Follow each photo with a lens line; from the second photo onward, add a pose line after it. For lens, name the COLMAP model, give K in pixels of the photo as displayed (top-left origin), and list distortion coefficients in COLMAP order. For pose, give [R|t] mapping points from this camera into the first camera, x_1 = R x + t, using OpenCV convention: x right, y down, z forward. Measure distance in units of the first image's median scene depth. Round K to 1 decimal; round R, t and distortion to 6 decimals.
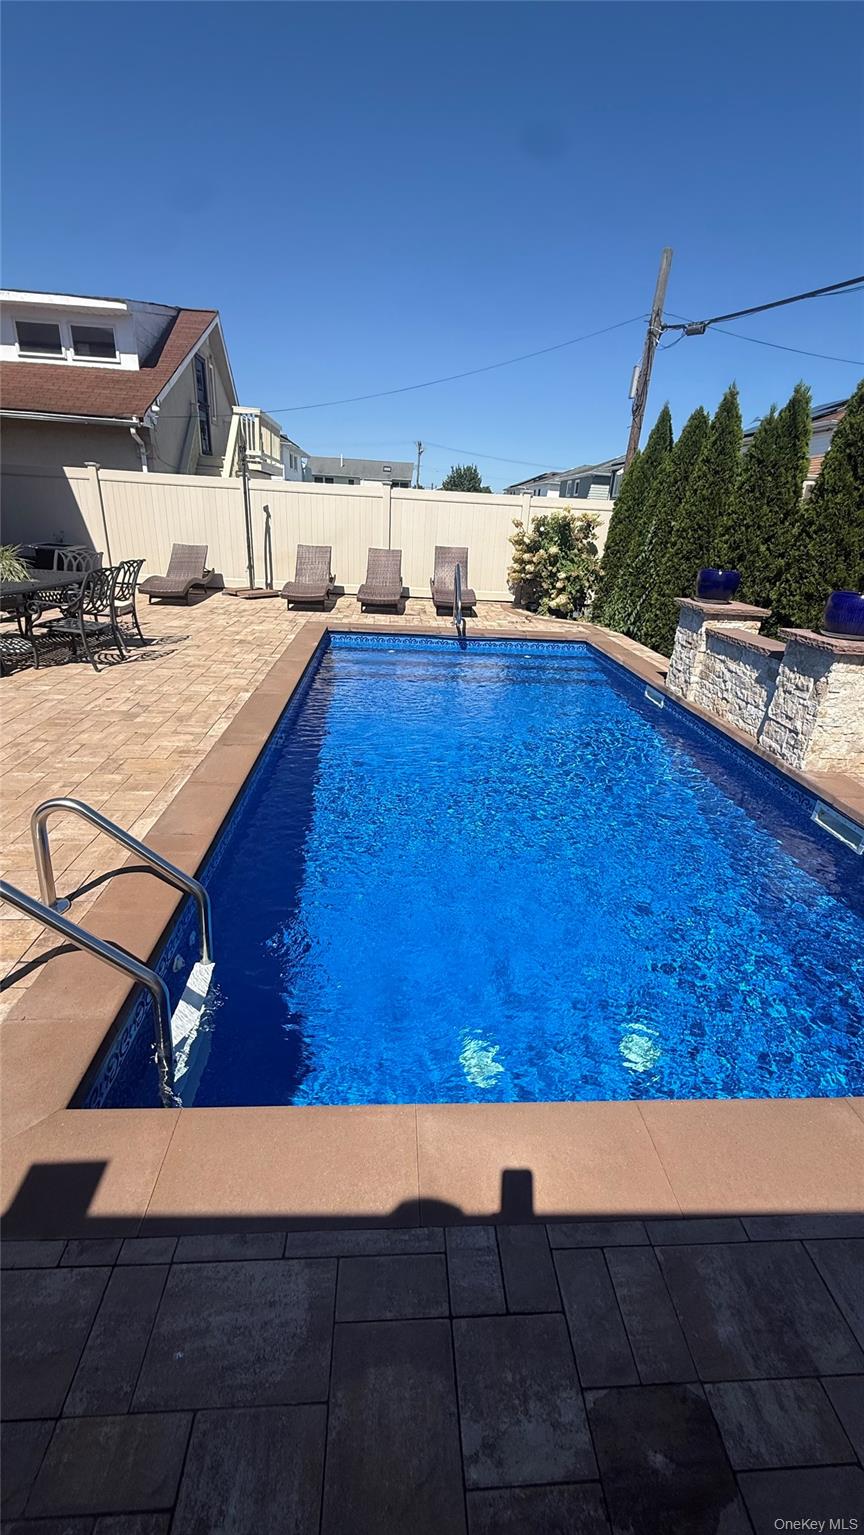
lens RADIAL K [[608.7, 0, 429.4], [0, 608.7, 767.9], [0, 0, 1]] dist [0.001886, 0.000260]
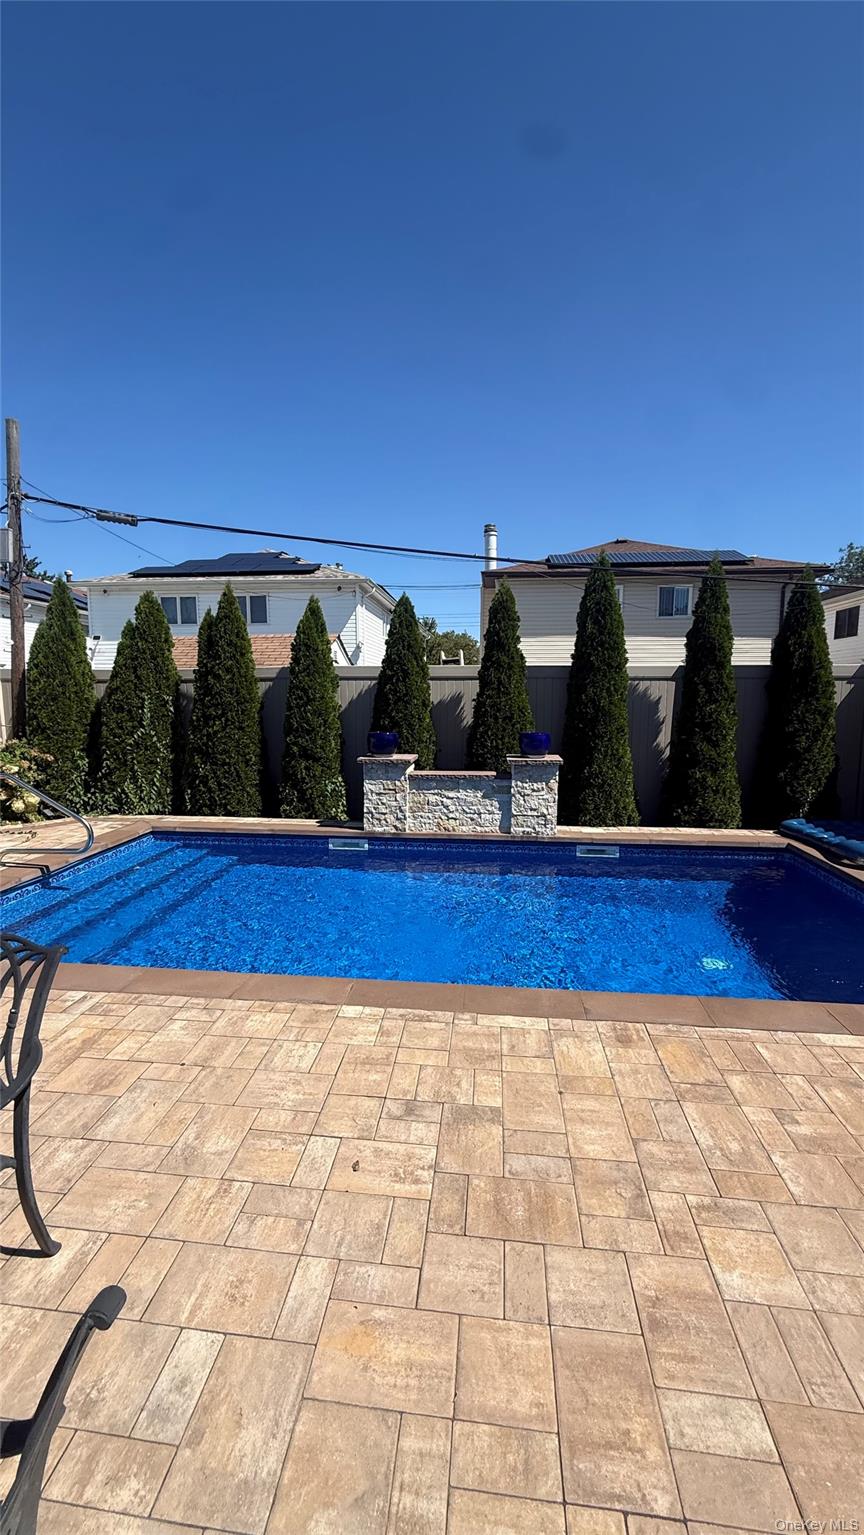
lens RADIAL K [[608.7, 0, 431.5], [0, 608.7, 771.1], [0, 0, 1]] dist [0.001886, 0.000260]
pose [[0.167614, -0.177325, 0.969774, -0.888057], [0.386995, 0.916566, 0.100708, -0.393392], [-0.906720, 0.358417, 0.222253, 0.757307]]
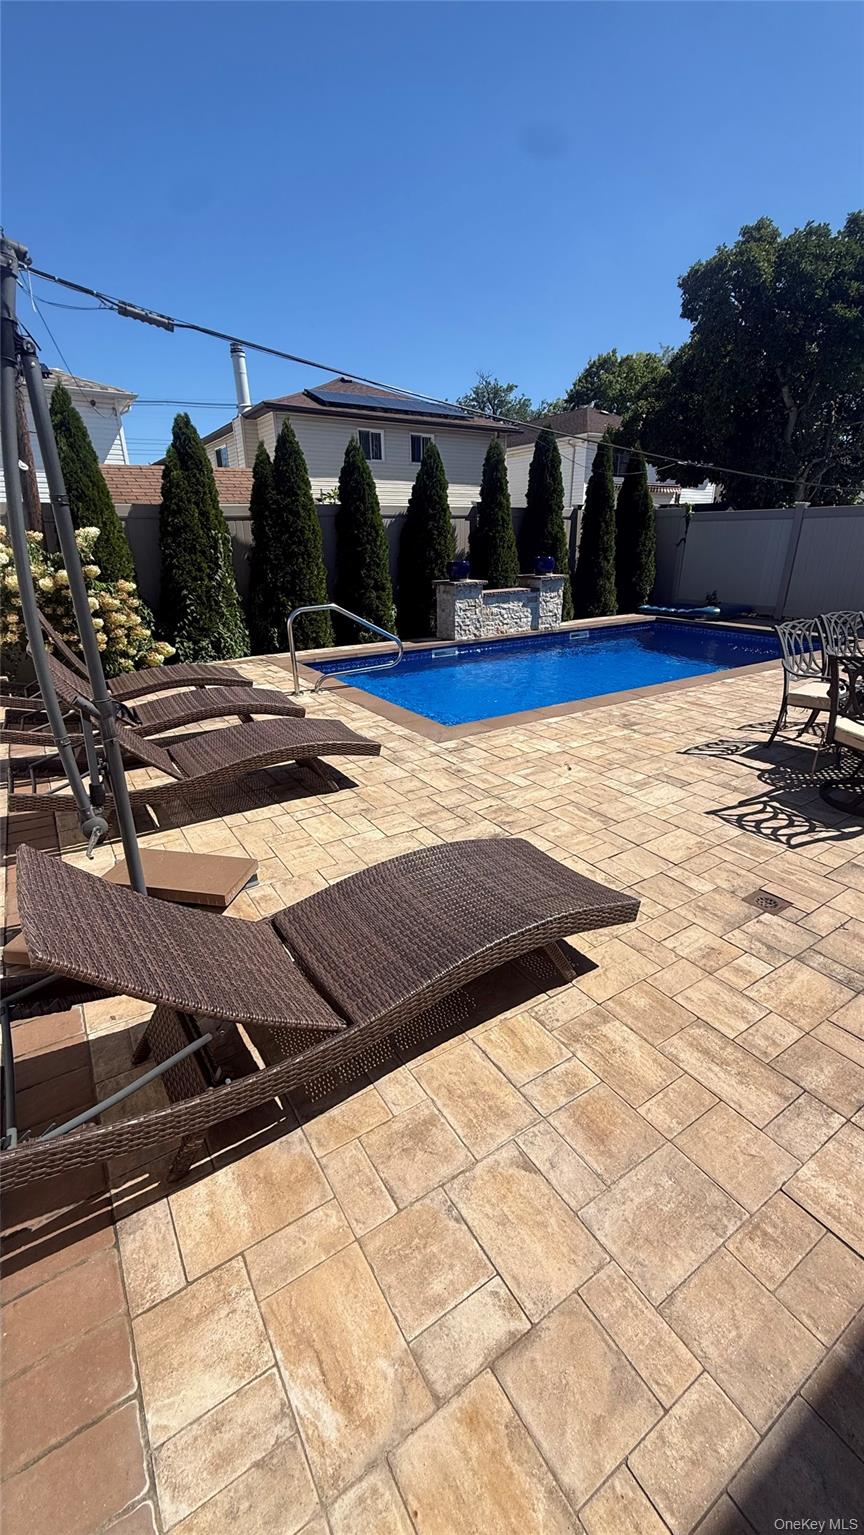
lens RADIAL K [[608.7, 0, 431.4], [0, 608.7, 769.2], [0, 0, 1]] dist [0.001886, 0.000260]
pose [[-0.492905, -0.356494, 0.793698, -1.160831], [0.322057, 0.772666, 0.547052, -0.948186], [-0.808284, 0.525261, -0.266040, 2.087421]]
